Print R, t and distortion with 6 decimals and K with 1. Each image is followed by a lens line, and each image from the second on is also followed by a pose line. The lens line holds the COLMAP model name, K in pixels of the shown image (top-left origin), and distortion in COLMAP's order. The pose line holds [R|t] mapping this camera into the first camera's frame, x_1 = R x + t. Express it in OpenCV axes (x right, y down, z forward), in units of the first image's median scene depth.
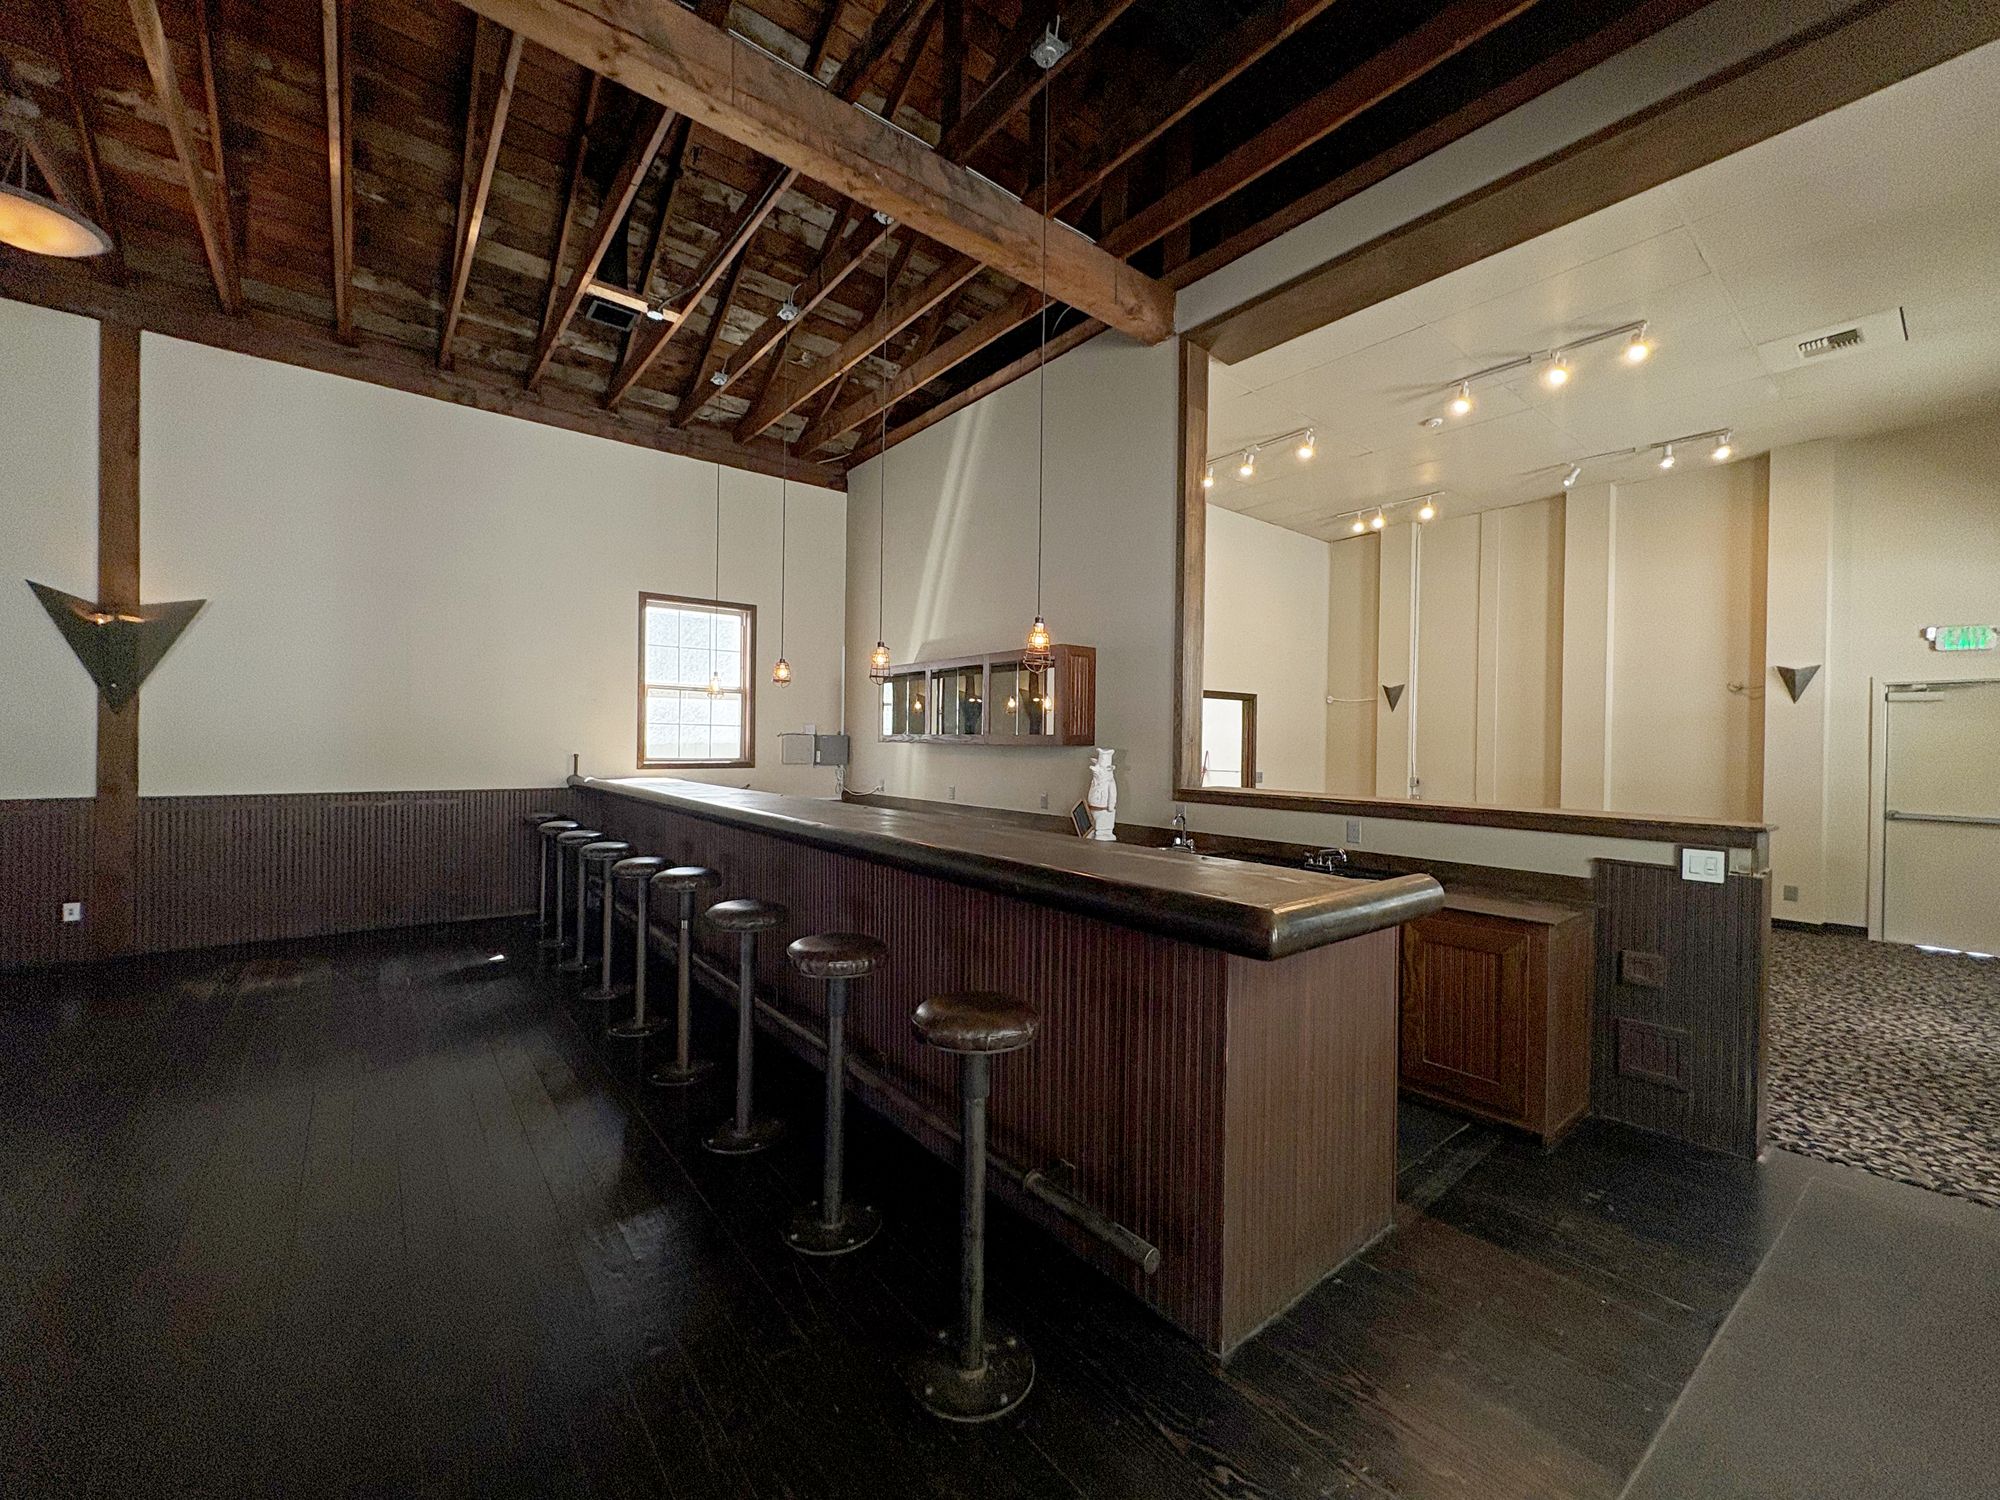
lens RADIAL K [[795.1, 0, 1000.0], [0, 795.1, 750.0], [0, 0, 1]] dist [-0.001920, -0.000305]
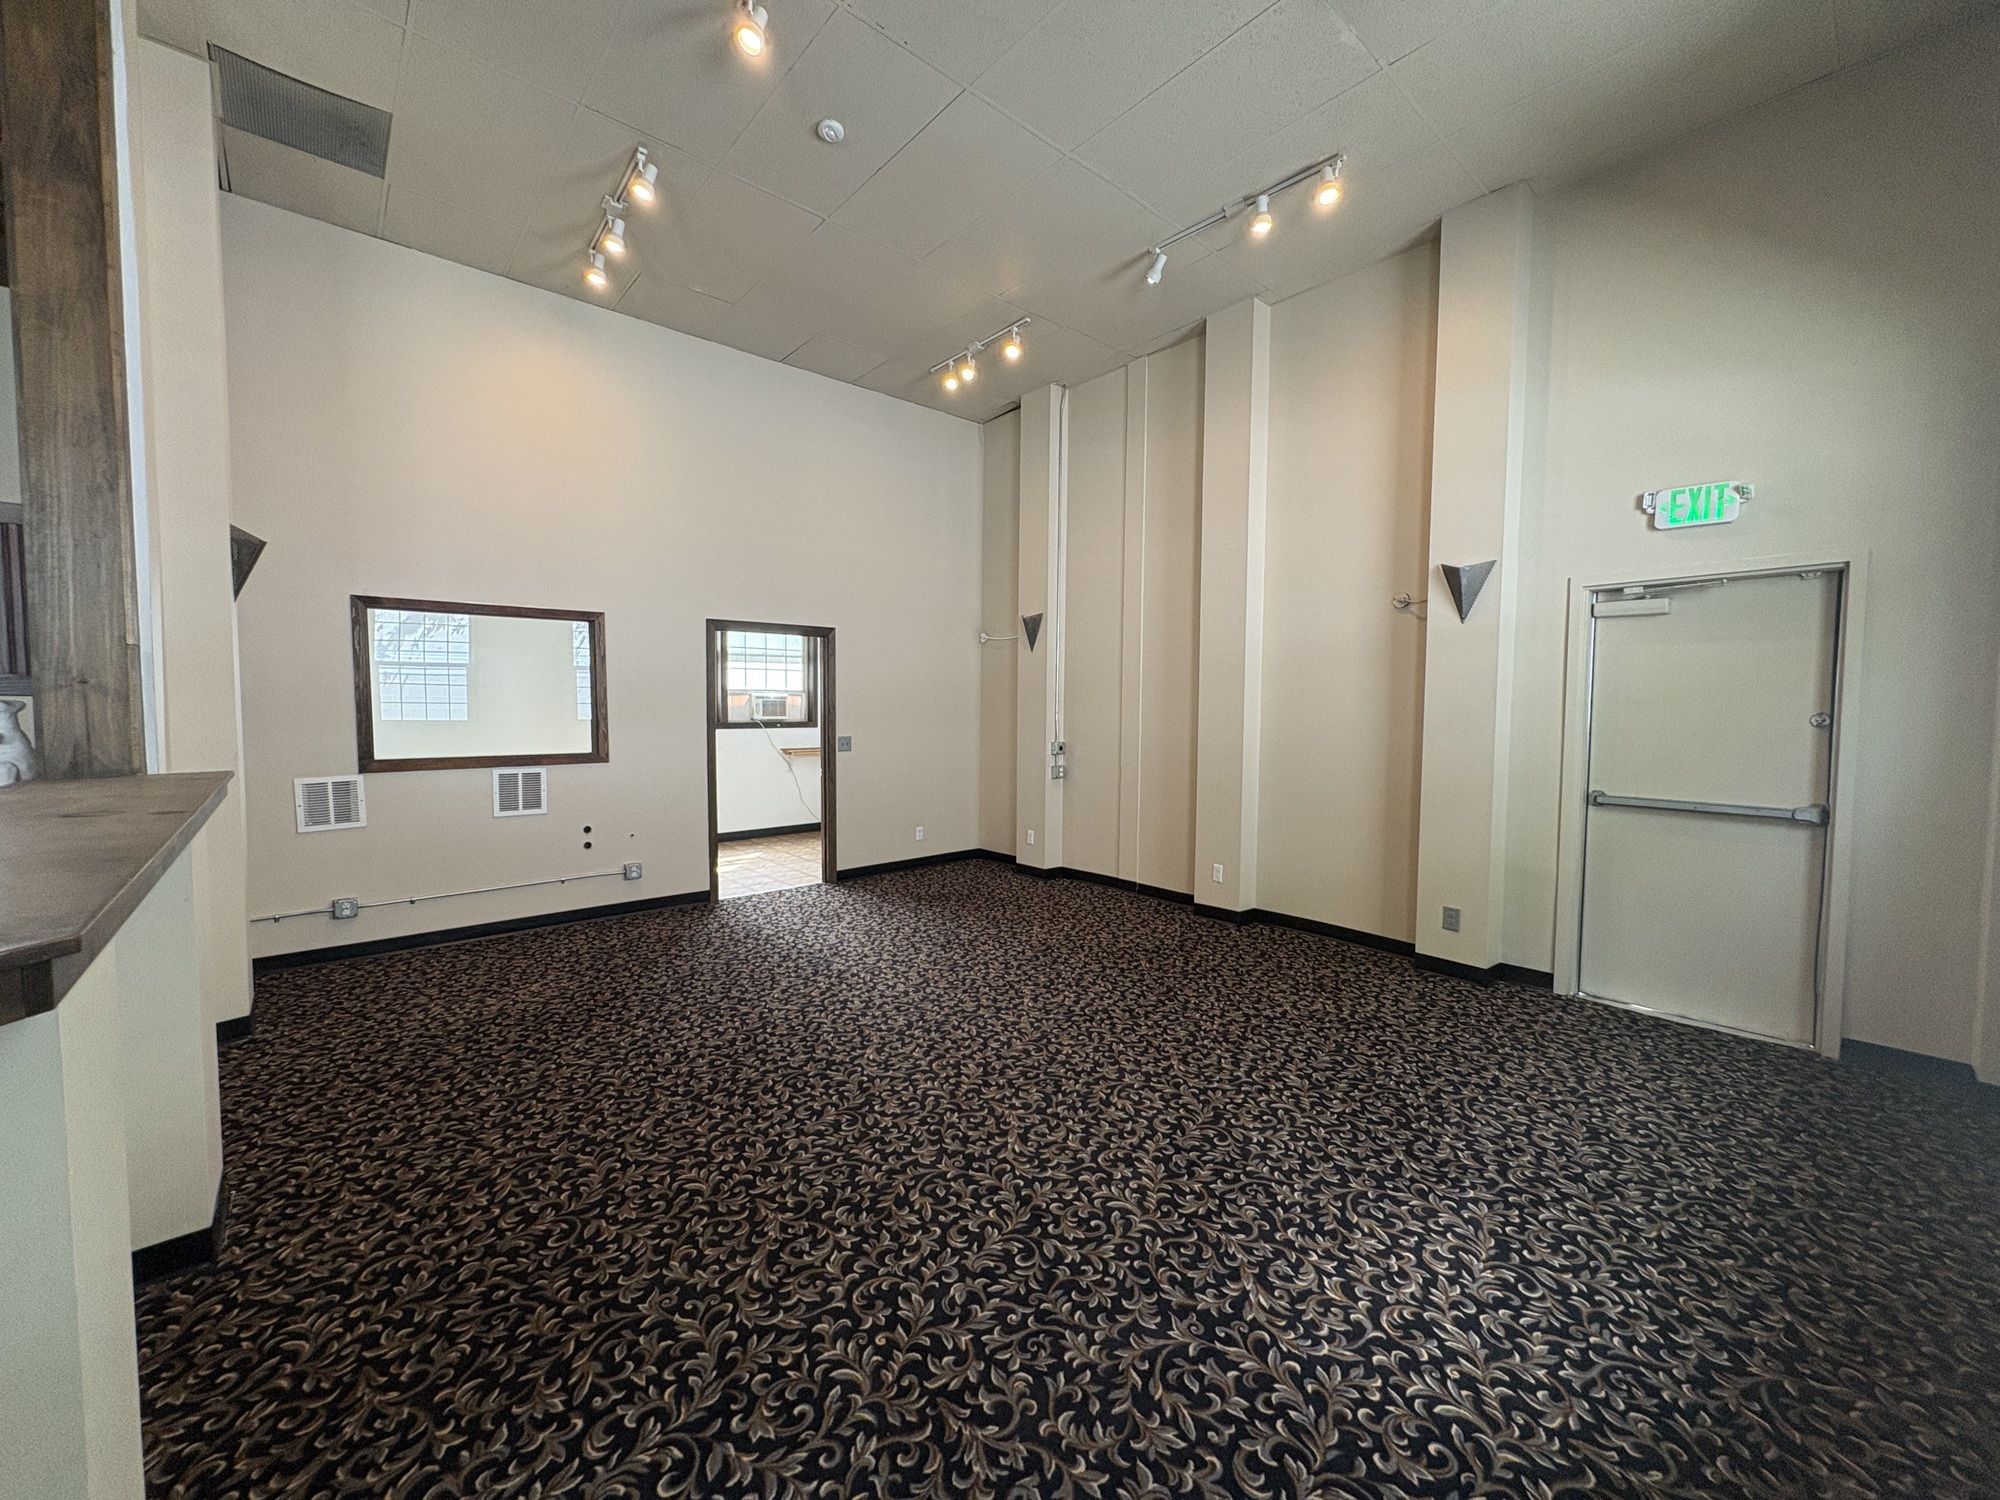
lens RADIAL K [[812.5, 0, 1000.0], [0, 812.5, 750.0], [0, 0, 1]] dist [-0.000204, -0.000084]
pose [[0.999984, -0.003016, 0.004849, 0.427348], [0.002821, 0.999207, 0.039719, 0.011217], [-0.004965, -0.039705, 0.999199, 0.235990]]
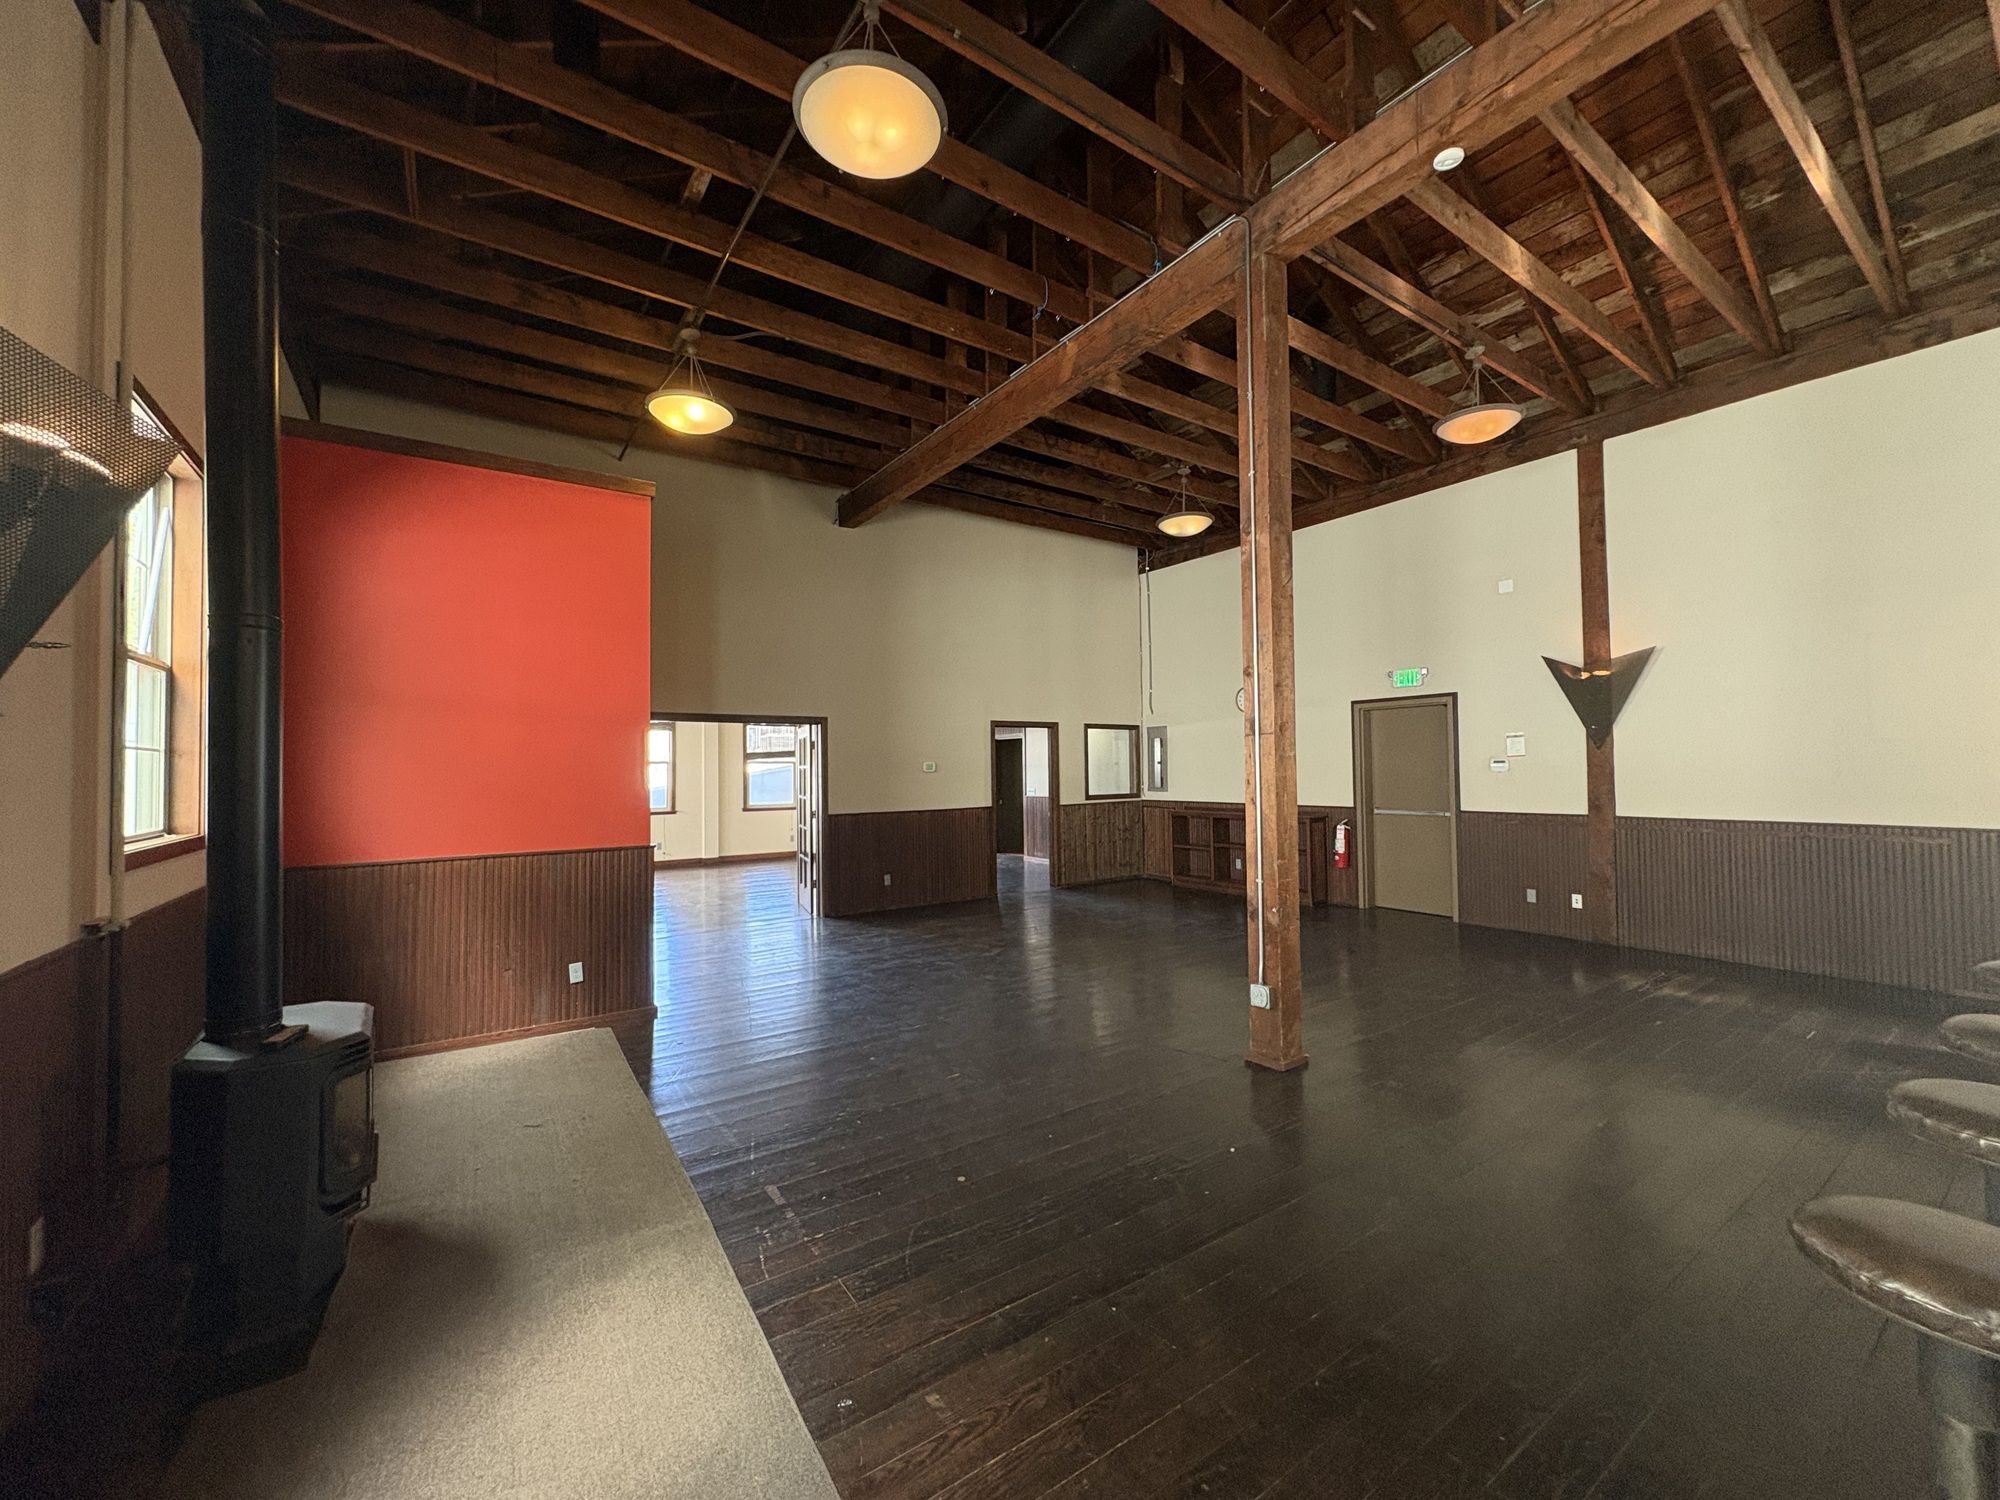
lens RADIAL K [[795.1, 0, 1000.0], [0, 795.1, 750.0], [0, 0, 1]] dist [-0.001920, -0.000305]
pose [[-0.080943, -0.035766, -0.996077, 1.209661], [0.001809, 0.999349, -0.036030, 0.000661], [0.996717, -0.004718, -0.080826, 0.835302]]
